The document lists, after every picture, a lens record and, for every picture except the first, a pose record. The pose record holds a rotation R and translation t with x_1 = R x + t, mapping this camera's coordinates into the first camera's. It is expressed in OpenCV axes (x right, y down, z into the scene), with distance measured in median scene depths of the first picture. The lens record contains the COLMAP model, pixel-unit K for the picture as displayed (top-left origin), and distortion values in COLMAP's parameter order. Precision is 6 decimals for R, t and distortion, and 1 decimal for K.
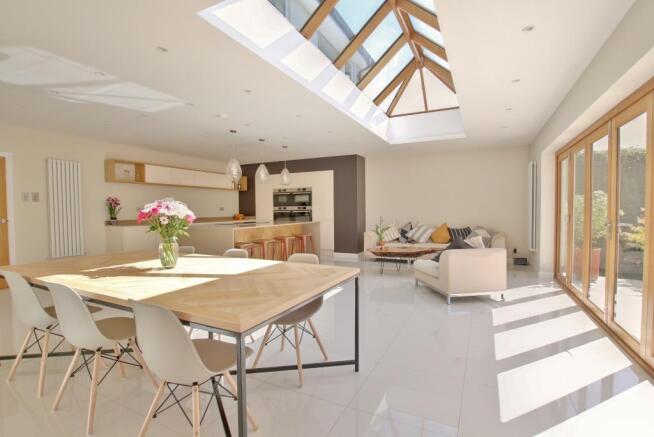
lens RADIAL K [[313.3, 0, 327.9], [0, 313.3, 220.9], [0, 0, 1]] dist [-0.036926, -0.000249]
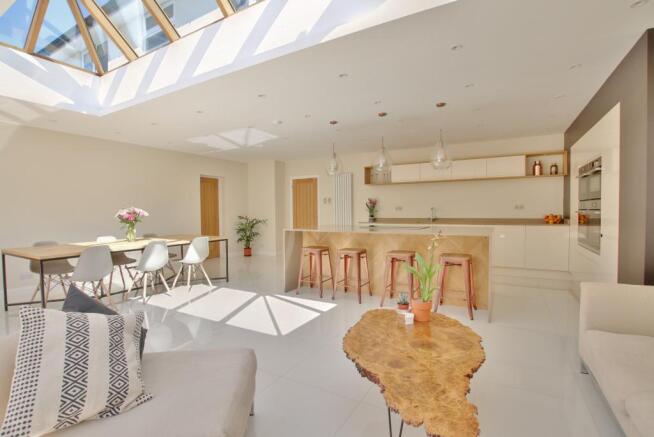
lens RADIAL K [[313.3, 0, 327.9], [0, 313.3, 220.9], [0, 0, 1]] dist [-0.036926, -0.000249]
pose [[-0.057543, 0.042375, -0.997443, 0.475238], [-0.027175, 0.998662, 0.043995, -0.034534], [0.997973, 0.029637, -0.056314, 0.820156]]
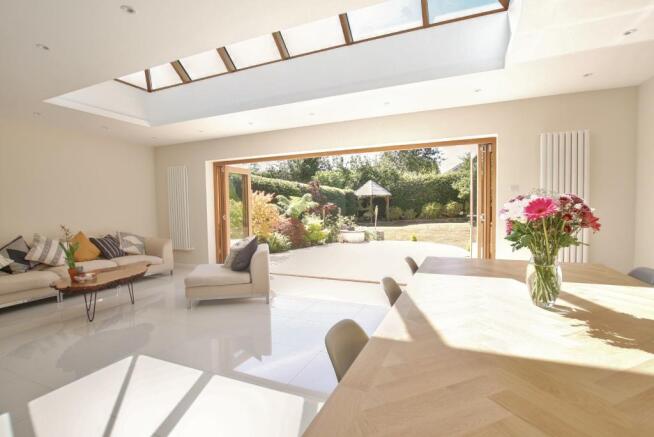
lens RADIAL K [[319.3, 0, 327.0], [0, 319.3, 218.5], [0, 0, 1]] dist [-0.003198, -0.000392]
pose [[-0.044675, -0.028636, 0.998591, -0.404794], [0.056552, 0.997914, 0.031146, -0.017180], [-0.997400, 0.057864, -0.042963, 0.496276]]
